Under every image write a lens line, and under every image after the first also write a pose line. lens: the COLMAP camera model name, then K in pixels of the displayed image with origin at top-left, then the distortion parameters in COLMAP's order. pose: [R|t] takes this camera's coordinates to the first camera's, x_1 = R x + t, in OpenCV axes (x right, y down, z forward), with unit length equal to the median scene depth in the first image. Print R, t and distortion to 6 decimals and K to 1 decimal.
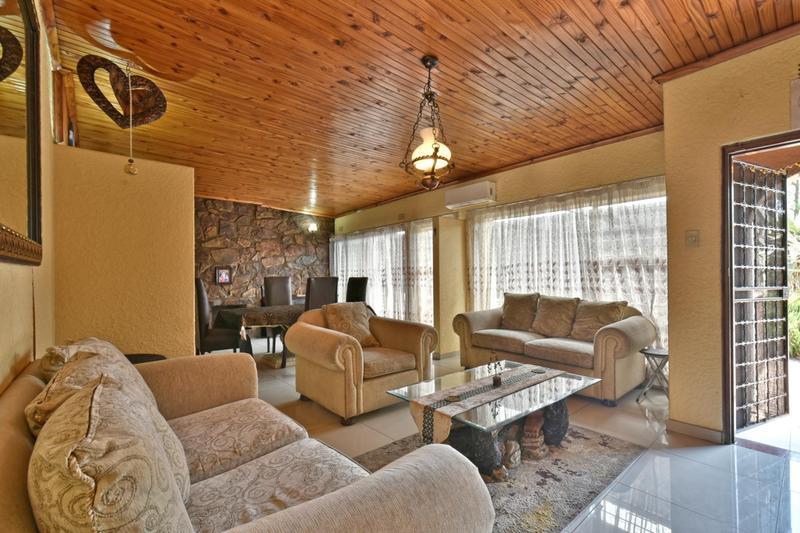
lens RADIAL K [[359.8, 0, 400.0], [0, 359.8, 270.0], [0, 0, 1]] dist [0.002031, 0.000390]
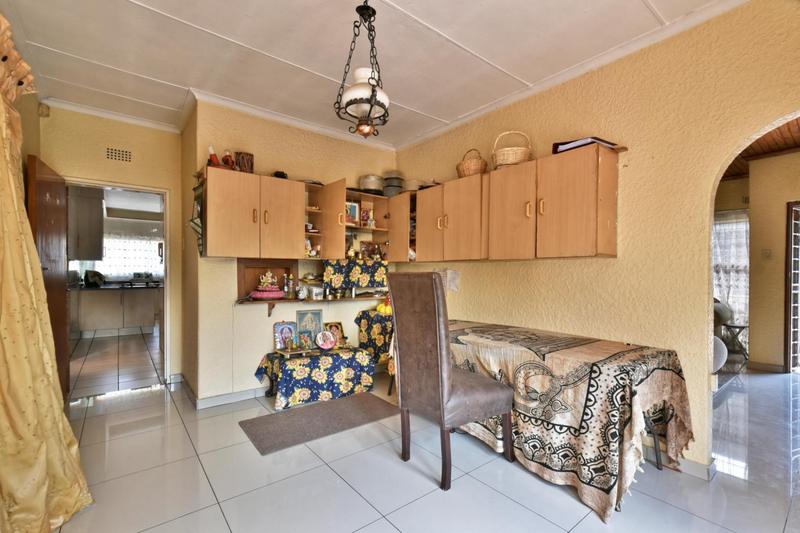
lens RADIAL K [[359.8, 0, 400.6], [0, 359.8, 270.0], [0, 0, 1]] dist [0.002031, 0.000390]
pose [[0.999058, 0.014706, -0.040831, -0.785689], [-0.014260, 0.999836, 0.011192, -0.008488], [0.040988, -0.010600, 0.999103, -0.718289]]
